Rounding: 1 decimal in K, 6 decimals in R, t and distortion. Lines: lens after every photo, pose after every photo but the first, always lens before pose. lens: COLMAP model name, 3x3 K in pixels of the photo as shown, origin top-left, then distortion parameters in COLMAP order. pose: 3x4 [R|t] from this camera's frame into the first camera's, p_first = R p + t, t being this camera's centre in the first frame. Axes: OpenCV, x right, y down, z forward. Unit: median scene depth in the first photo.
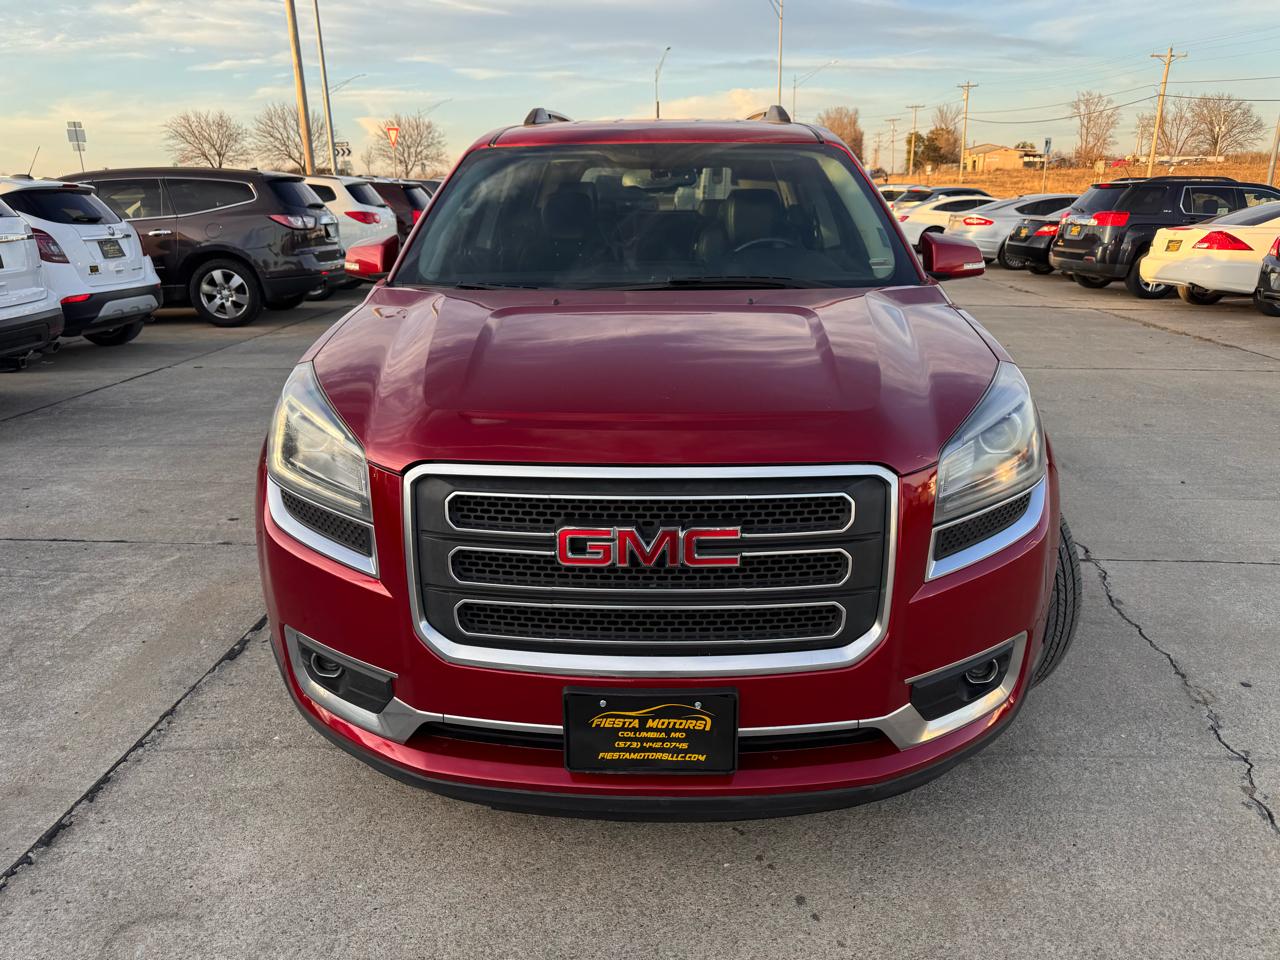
lens RADIAL K [[911.4, 0, 615.3], [0, 911.4, 411.5], [0, 0, 1]] dist [0.005514, -0.015318]
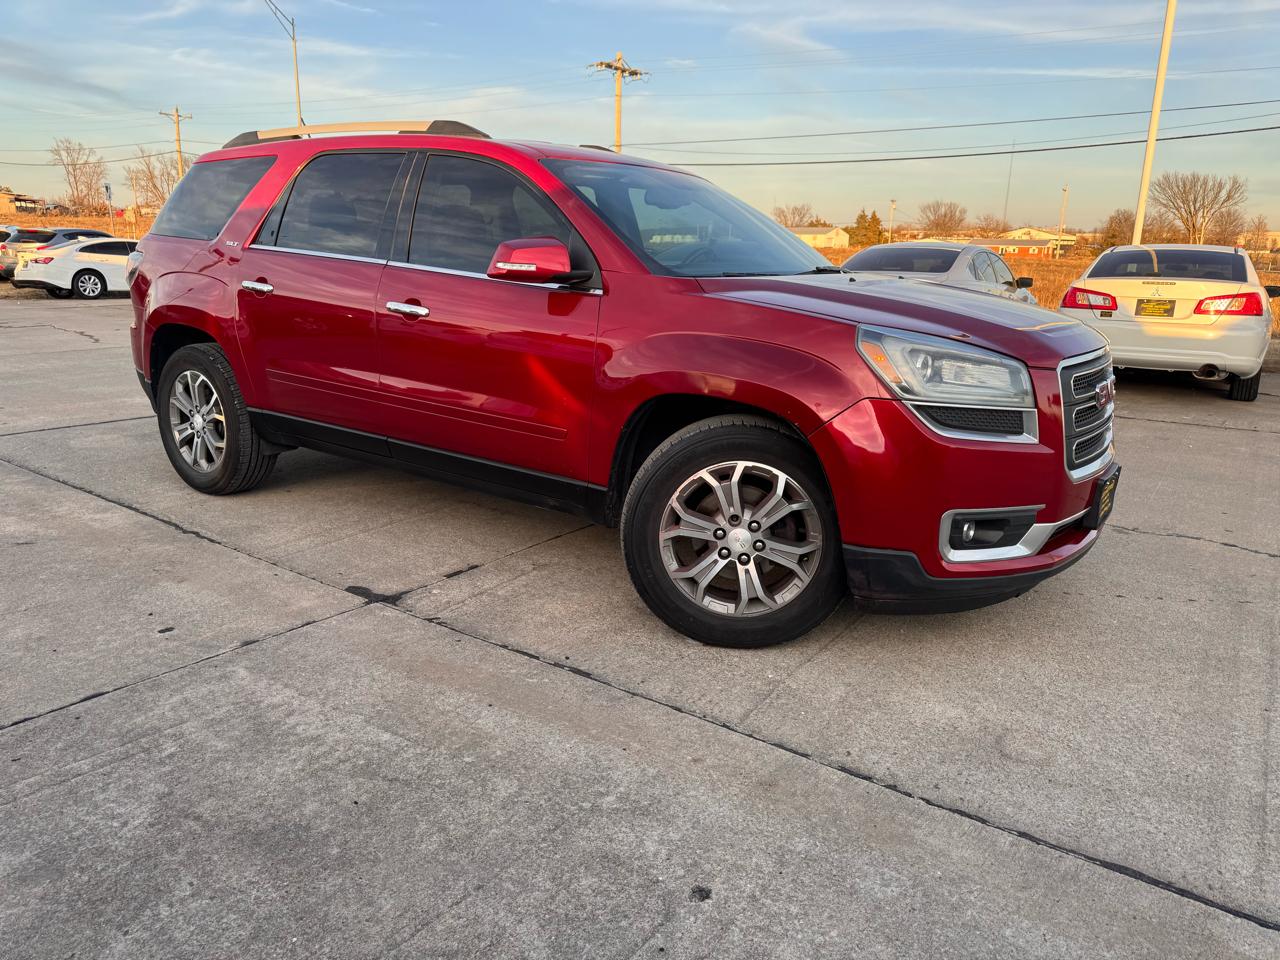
lens RADIAL K [[934.6, 0, 574.0], [0, 934.6, 443.1], [0, 0, 1]] dist [0.002982, -0.002199]
pose [[0.578332, -0.145034, 0.802806, -1.820639], [0.164813, 0.984550, 0.059138, -0.040136], [-0.798980, 0.098112, 0.593300, 0.640440]]
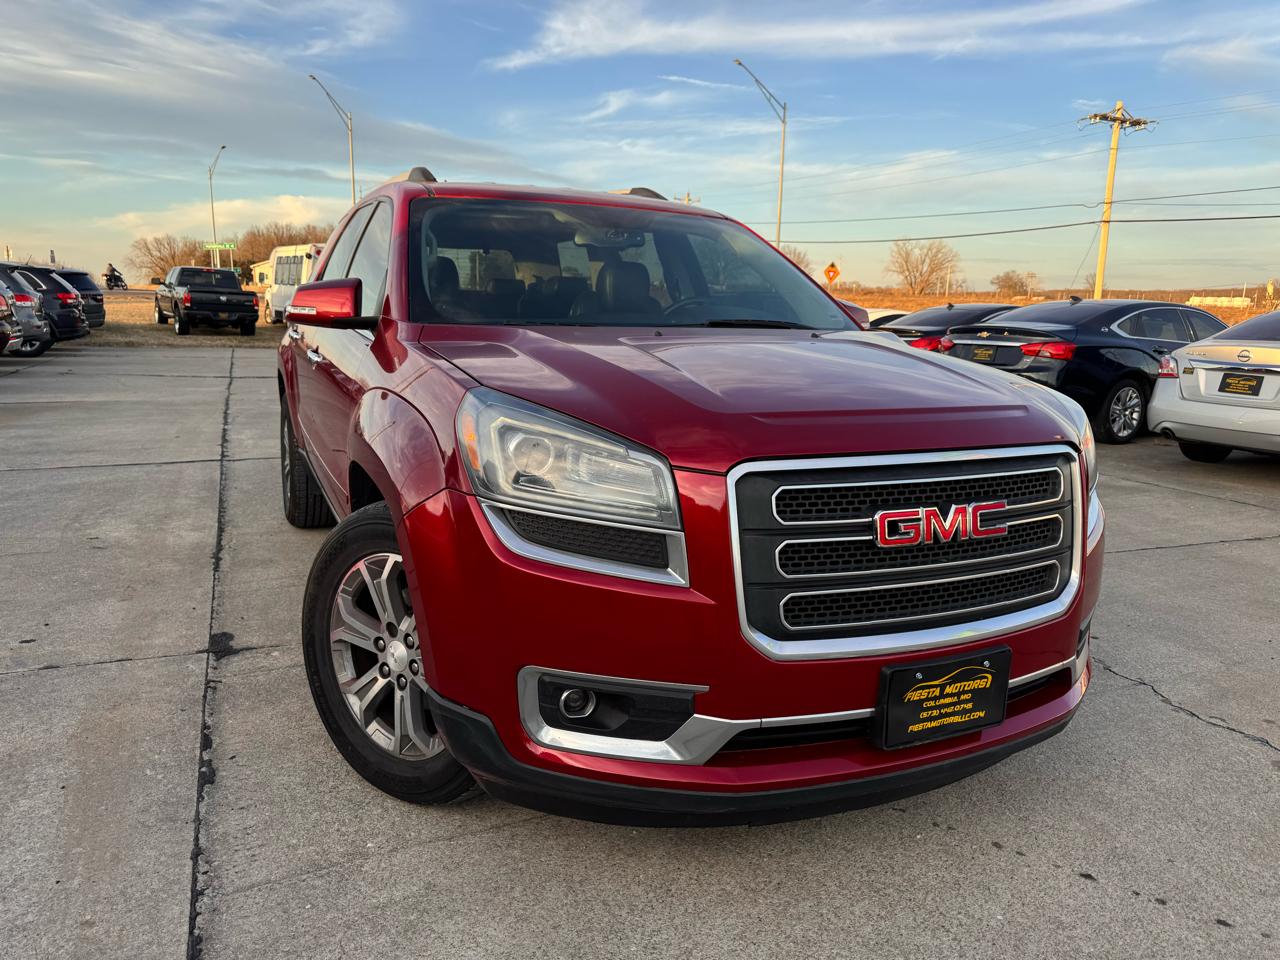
lens RADIAL K [[911.4, 0, 607.1], [0, 911.4, 438.2], [0, 0, 1]] dist [0.005514, -0.015318]
pose [[0.894564, -0.032749, 0.445739, -0.693160], [0.072210, 0.994799, -0.071831, 0.080838], [-0.441068, 0.096444, 0.892277, 0.157045]]
